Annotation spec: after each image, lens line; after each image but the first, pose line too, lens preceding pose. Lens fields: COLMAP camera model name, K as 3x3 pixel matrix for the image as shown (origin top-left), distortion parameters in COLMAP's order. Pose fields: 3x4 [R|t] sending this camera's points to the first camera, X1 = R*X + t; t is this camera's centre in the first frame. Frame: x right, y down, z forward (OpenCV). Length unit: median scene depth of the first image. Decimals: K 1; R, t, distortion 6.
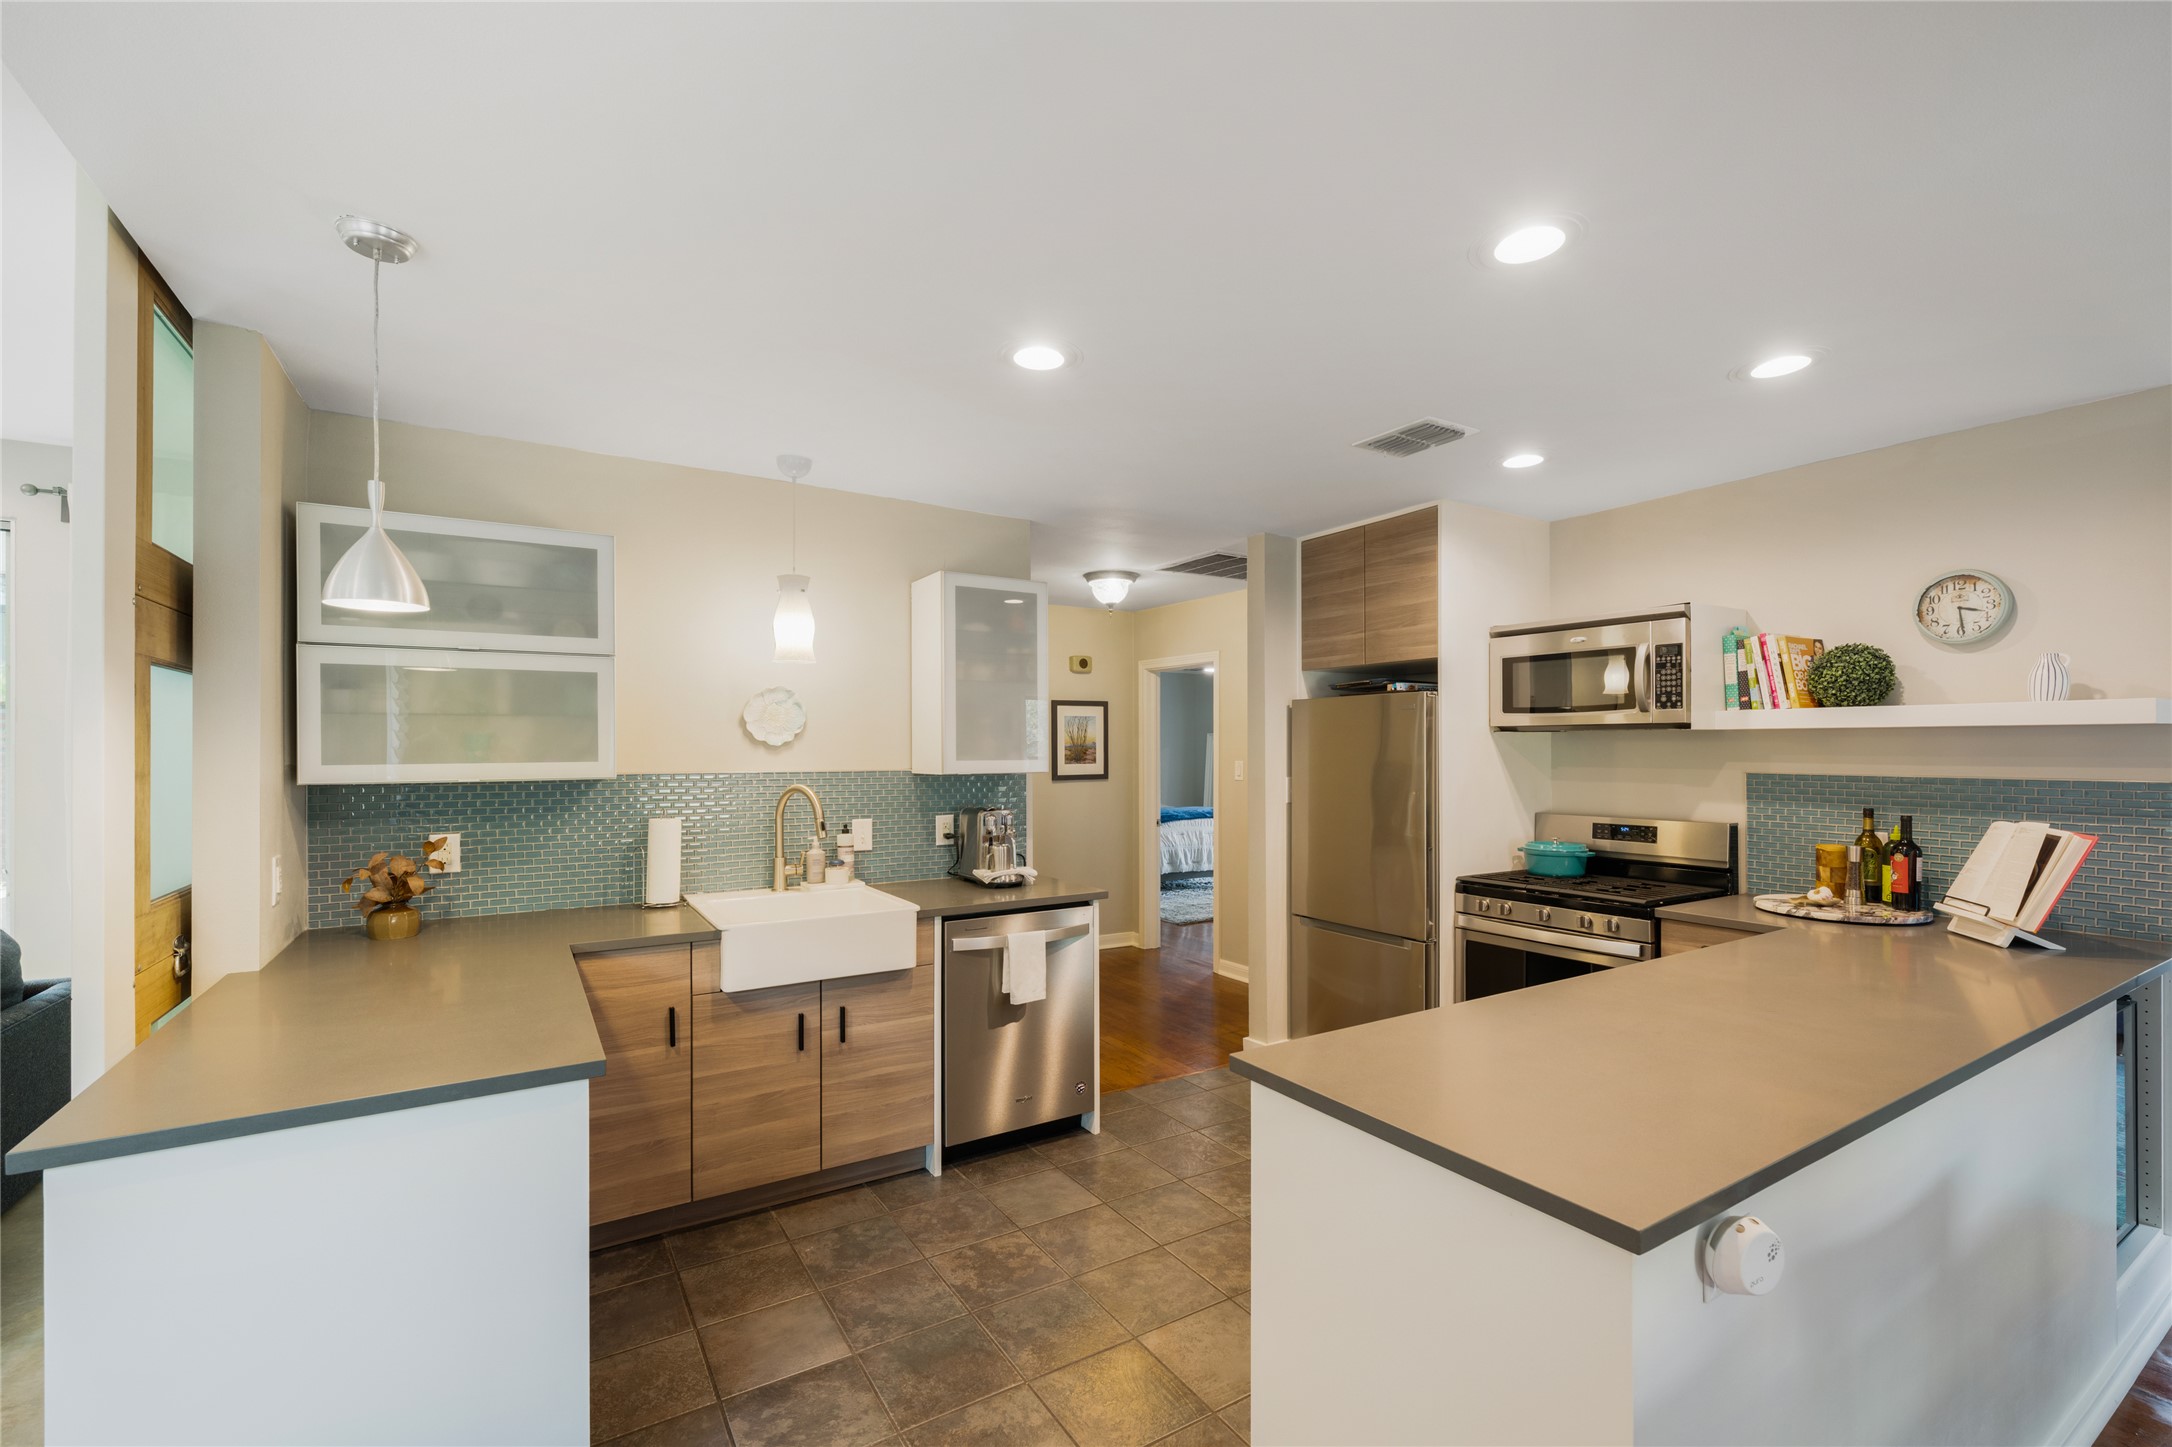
lens RADIAL K [[886.9, 0, 1086.3], [0, 886.9, 740.7], [0, 0, 1]] dist [0.000525, 0.000070]
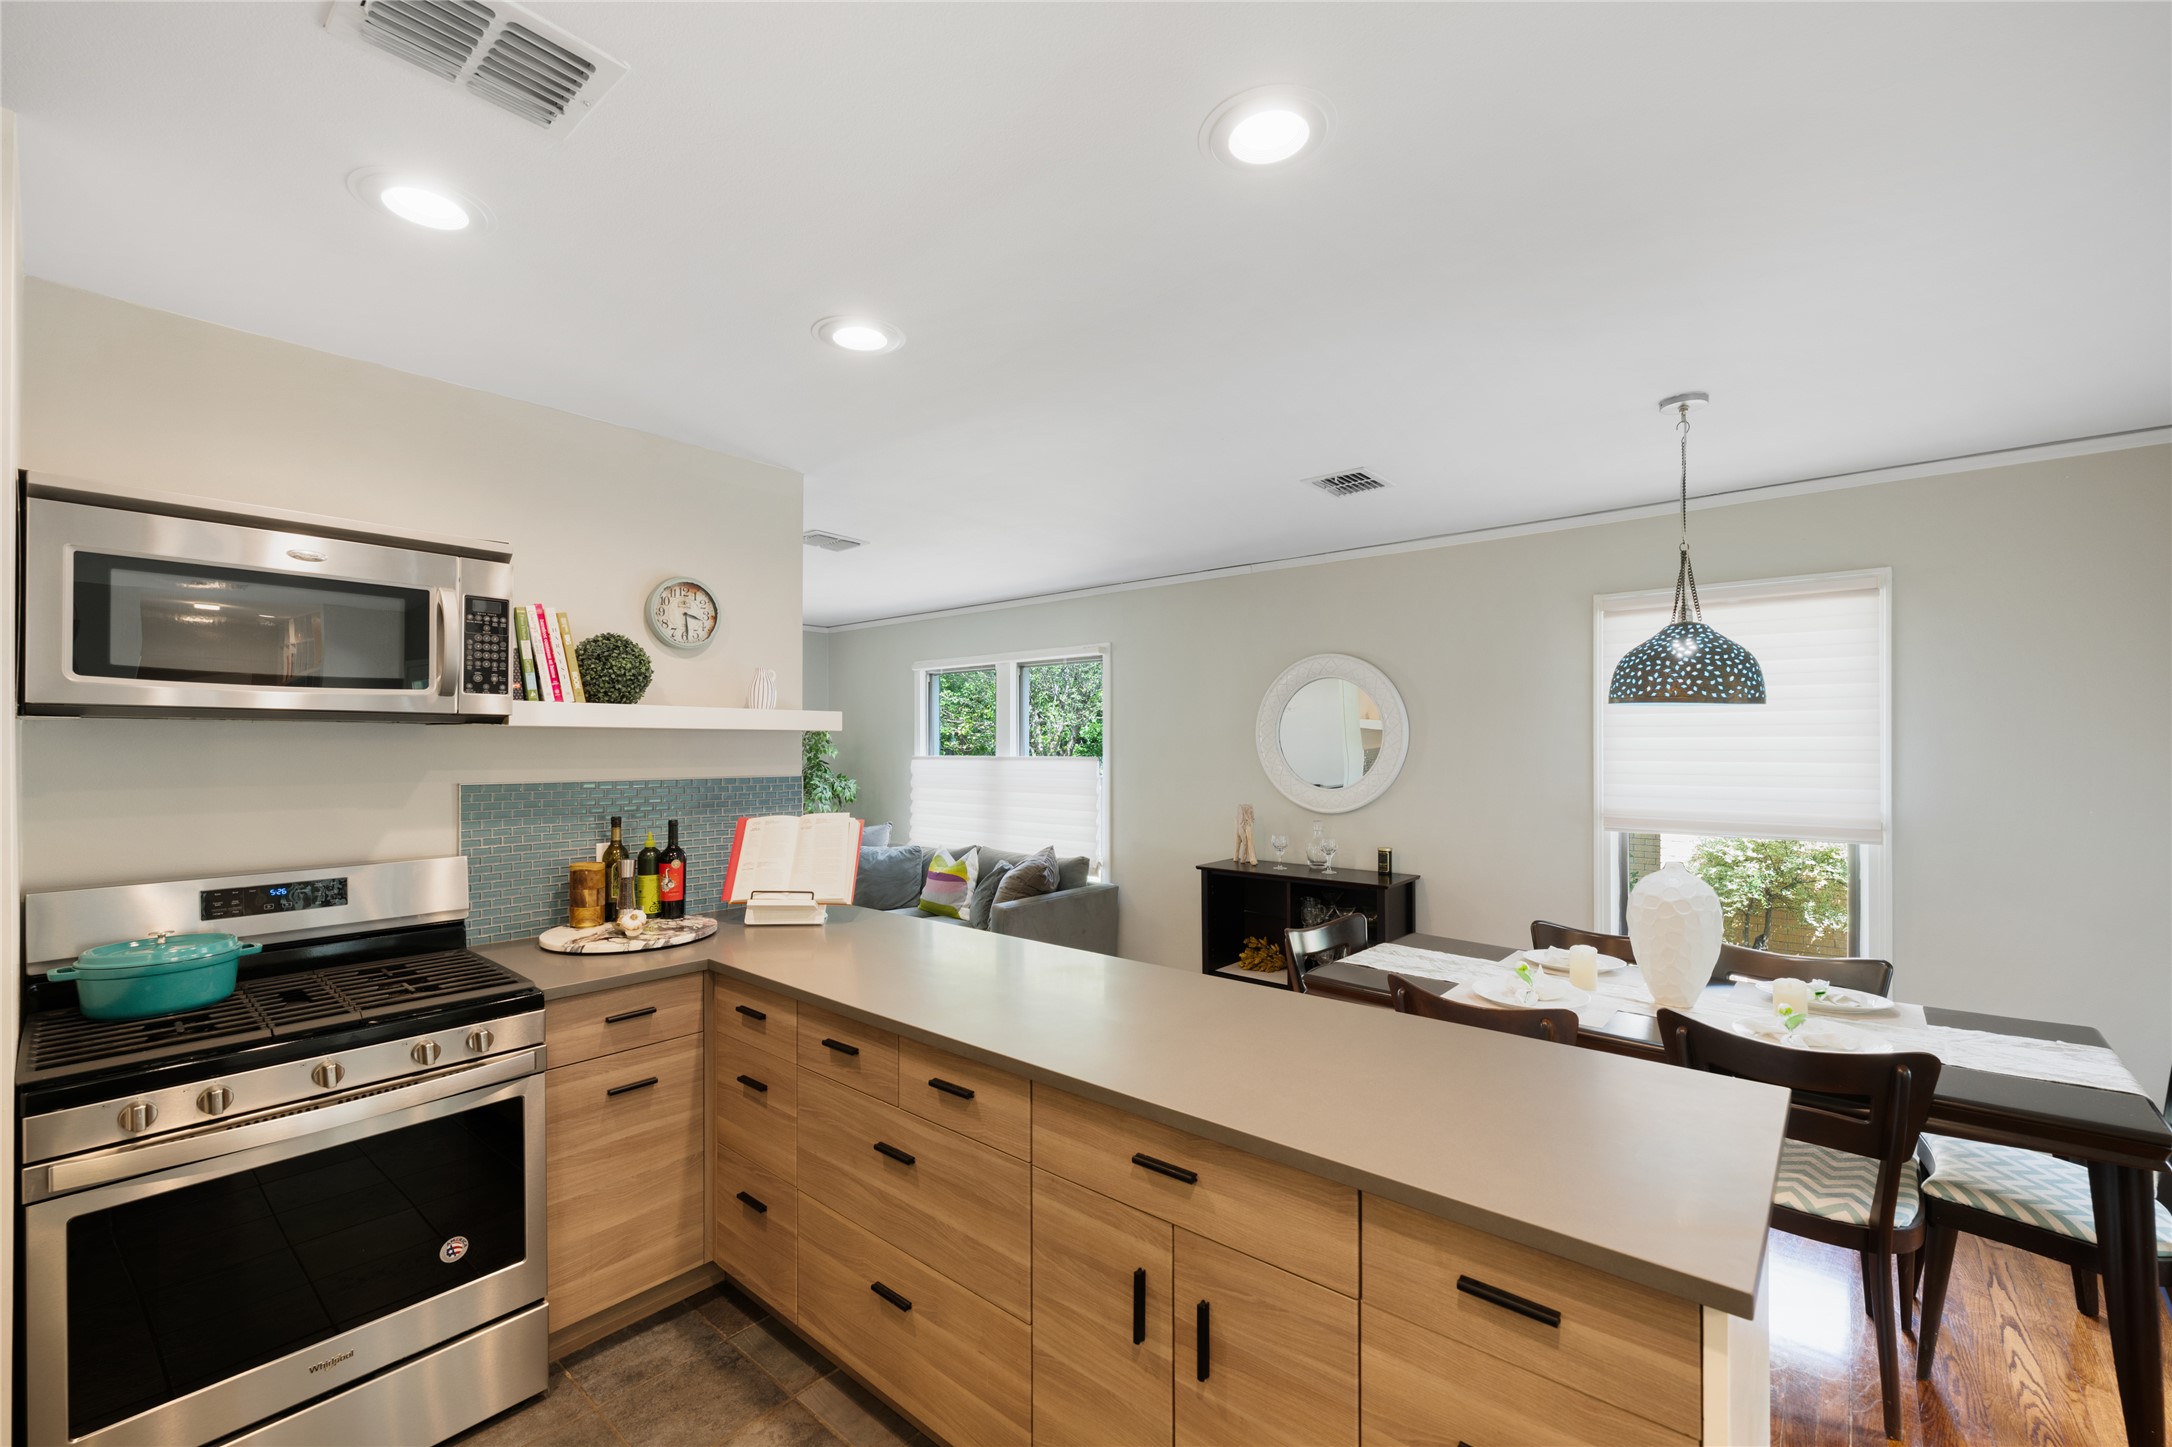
lens RADIAL K [[886.9, 0, 1089.1], [0, 886.9, 734.4], [0, 0, 1]] dist [0.000525, 0.000070]
pose [[-0.314814, 0.010740, 0.949093, -0.125908], [-0.006747, 0.999885, -0.013553, 0.001207], [-0.949129, -0.010670, -0.314705, 0.784271]]
